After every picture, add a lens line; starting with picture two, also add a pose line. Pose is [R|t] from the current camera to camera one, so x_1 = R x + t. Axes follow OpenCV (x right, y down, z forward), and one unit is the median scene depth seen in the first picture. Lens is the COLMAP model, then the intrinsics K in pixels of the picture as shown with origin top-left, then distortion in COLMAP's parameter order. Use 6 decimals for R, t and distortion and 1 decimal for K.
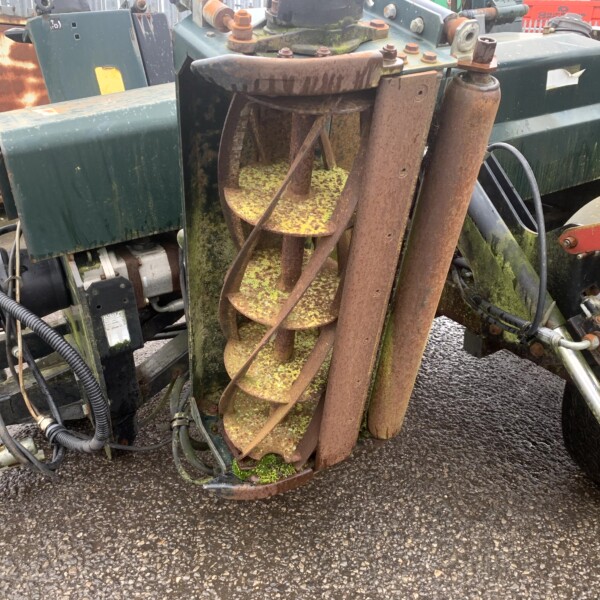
lens RADIAL K [[602.4, 0, 300.0], [0, 602.4, 297.2], [0, 0, 1]] dist [-0.002116, 0.000000]
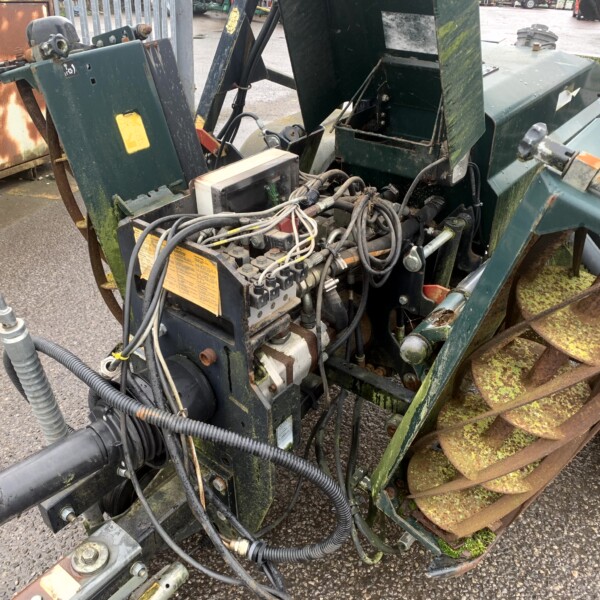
lens RADIAL K [[602.4, 0, 298.5], [0, 602.4, 302.3], [0, 0, 1]] dist [-0.002116, 0.000000]
pose [[0.937627, -0.163472, 0.306811, -0.498219], [0.127301, 0.982695, 0.134554, -0.254467], [-0.323497, -0.087104, 0.942212, 0.123363]]
